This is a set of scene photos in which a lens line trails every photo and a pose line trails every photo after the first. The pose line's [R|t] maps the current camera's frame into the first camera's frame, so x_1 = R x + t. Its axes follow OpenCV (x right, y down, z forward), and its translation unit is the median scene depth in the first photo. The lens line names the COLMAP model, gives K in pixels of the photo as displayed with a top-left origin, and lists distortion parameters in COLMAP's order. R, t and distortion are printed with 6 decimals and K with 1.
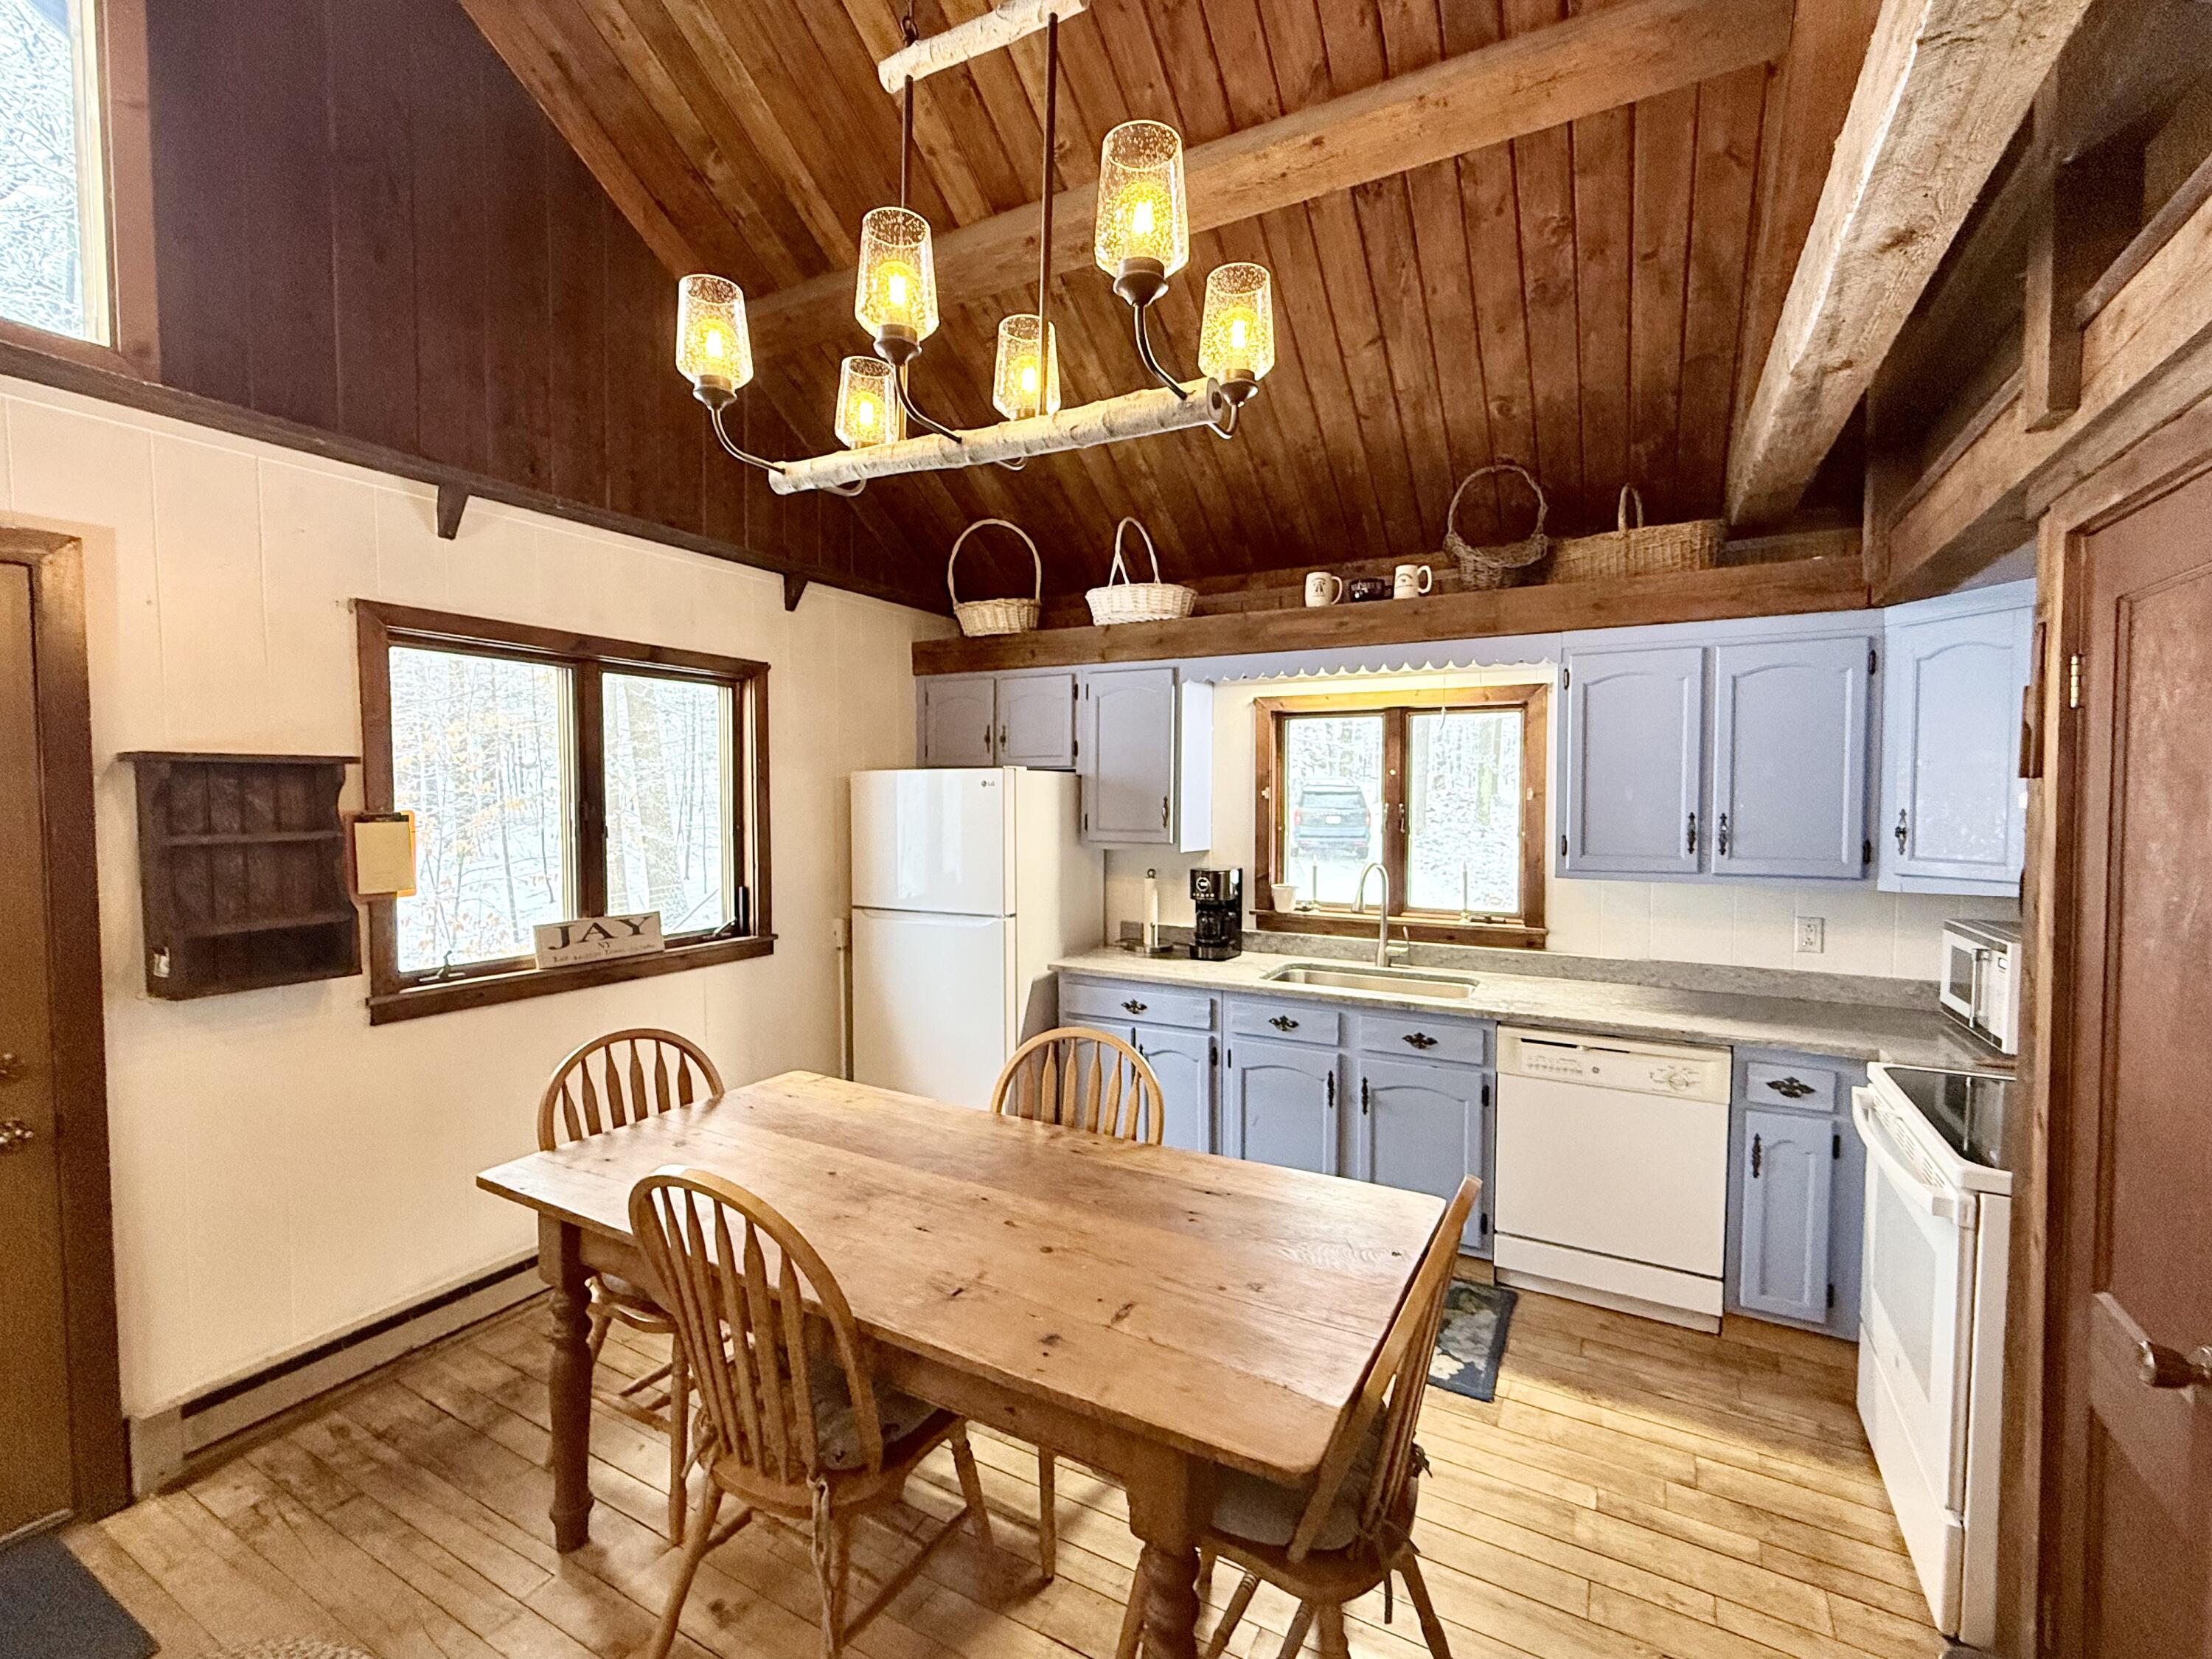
lens RADIAL K [[957.5, 0, 1106.3], [0, 957.5, 829.5], [0, 0, 1]] dist [-0.000911, 0.000139]
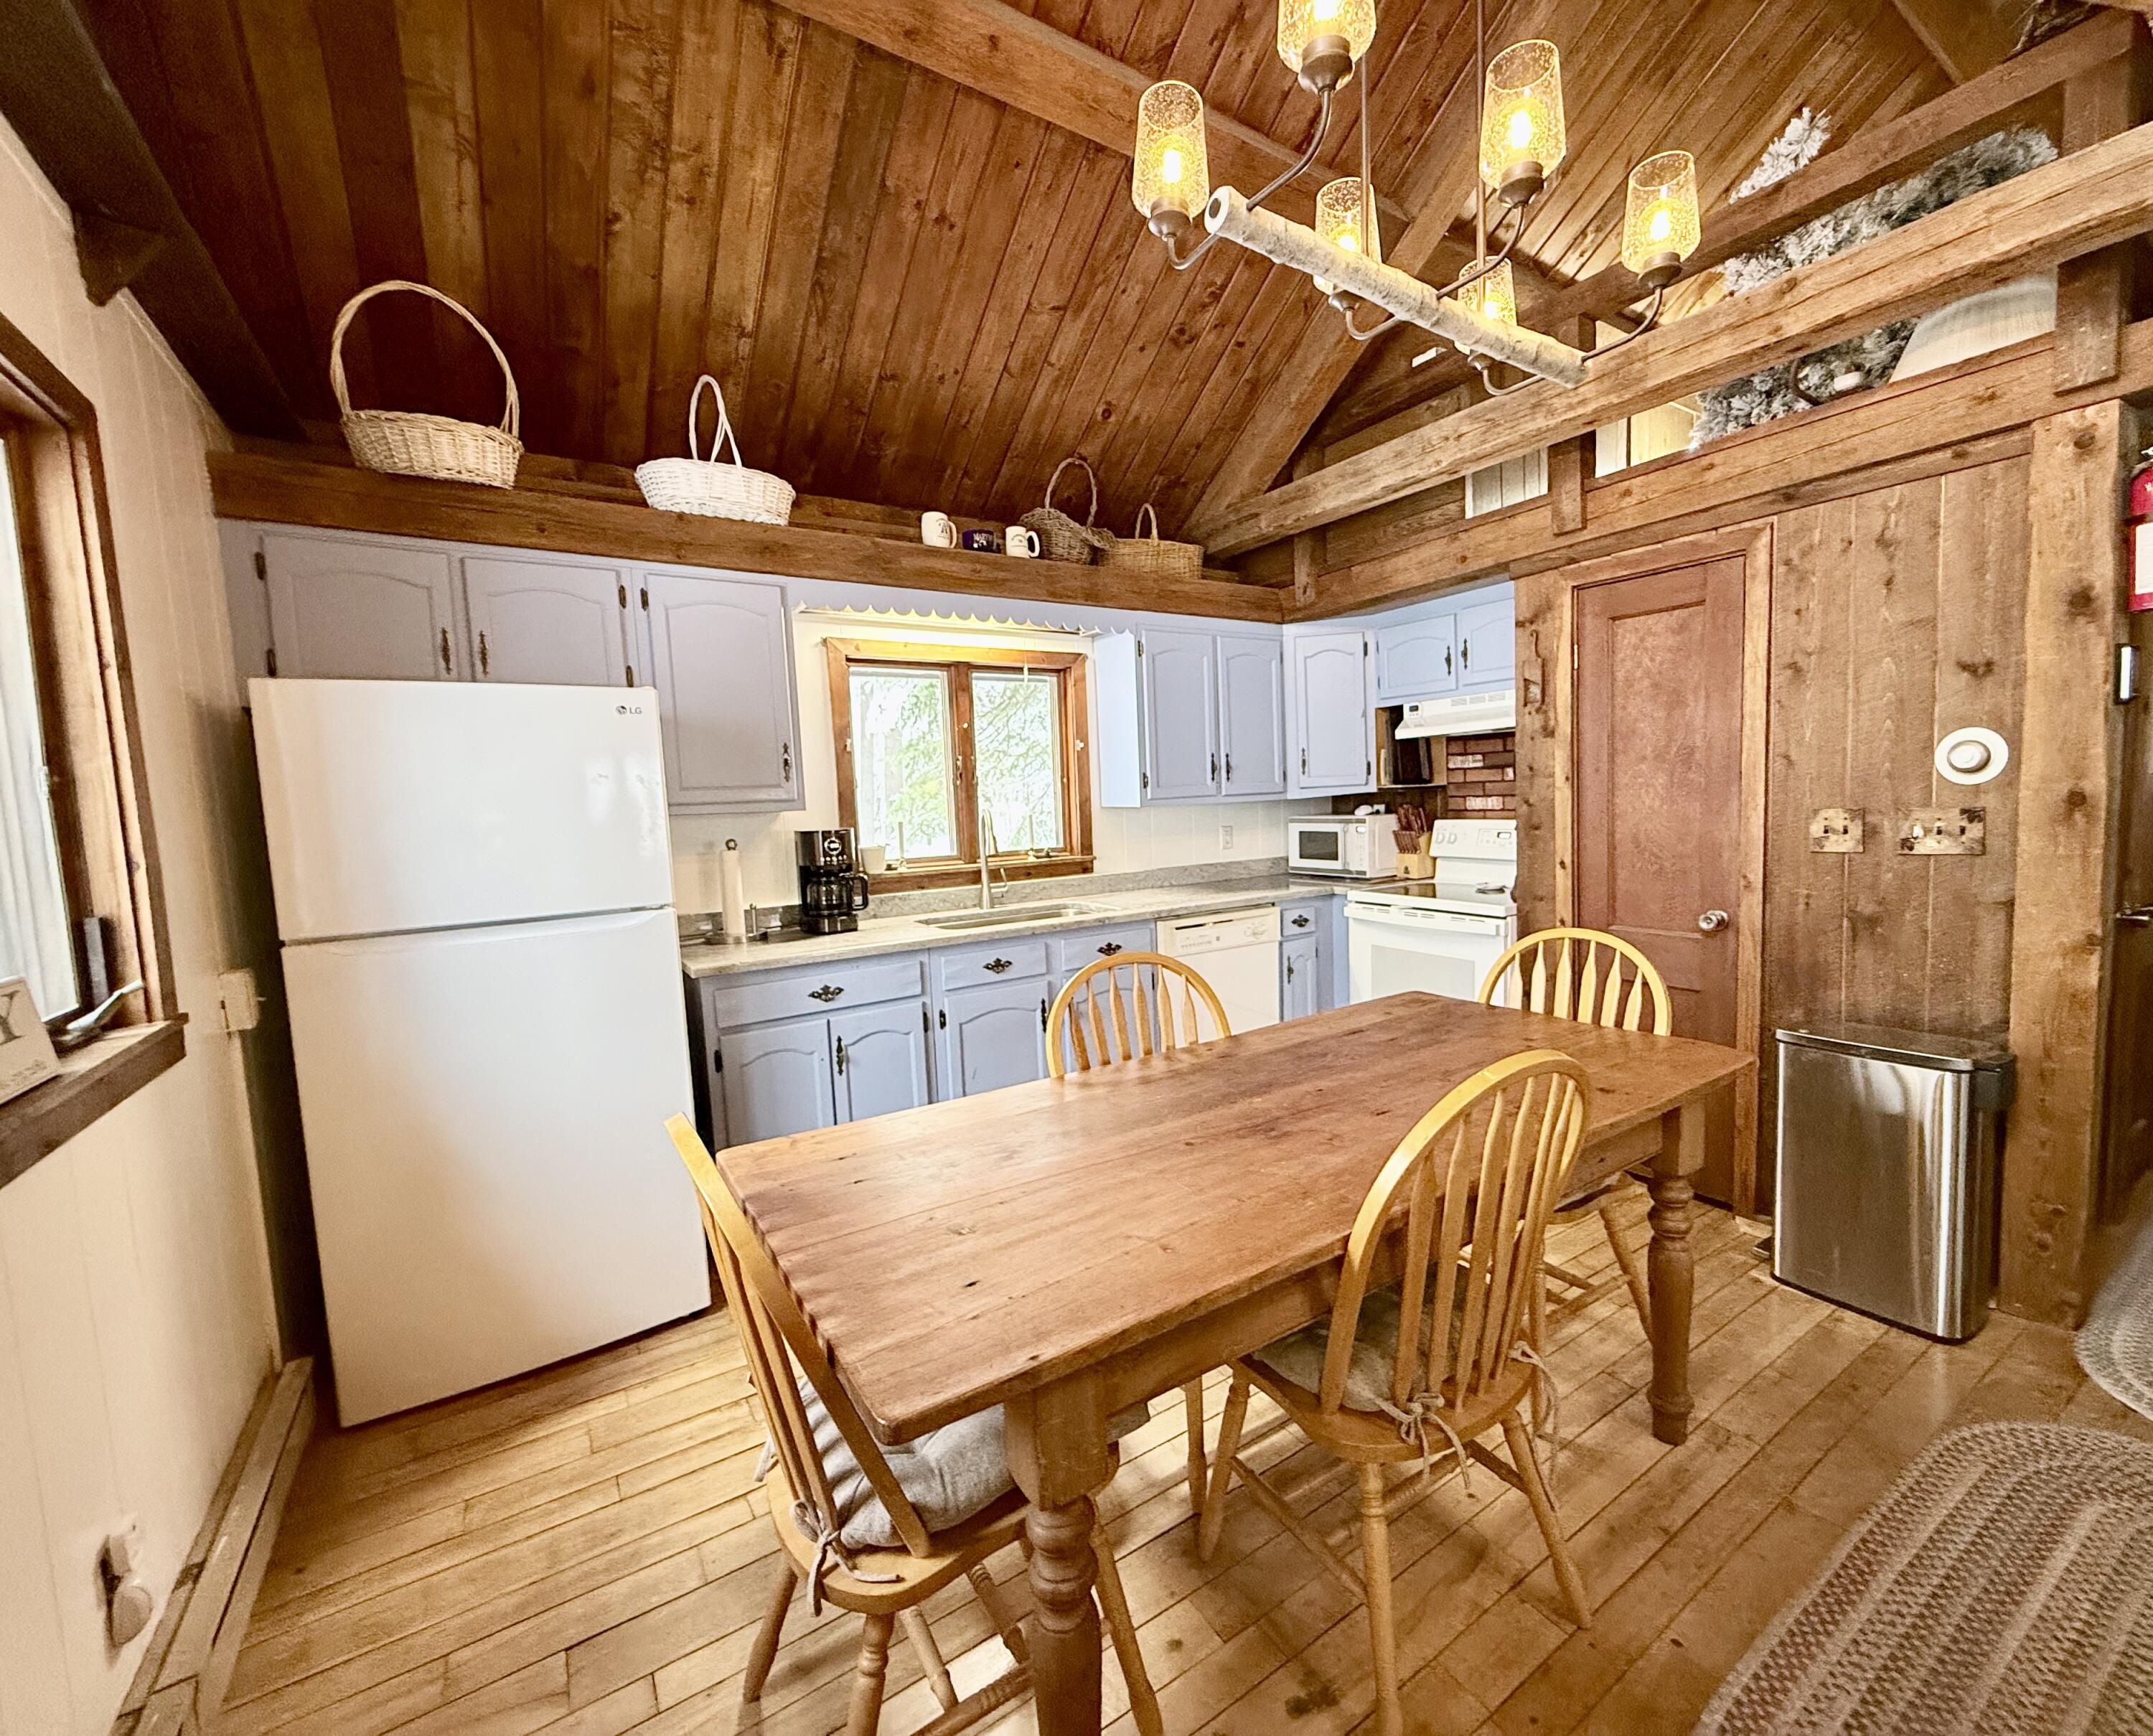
lens RADIAL K [[928.5, 0, 1153.2], [0, 928.5, 868.8], [0, 0, 1]] dist [0.002453, 0.000586]
pose [[0.437514, -0.091952, 0.894498, -0.555159], [0.074522, 0.995044, 0.065838, 0.046595], [-0.896118, 0.037855, 0.442198, 0.390745]]
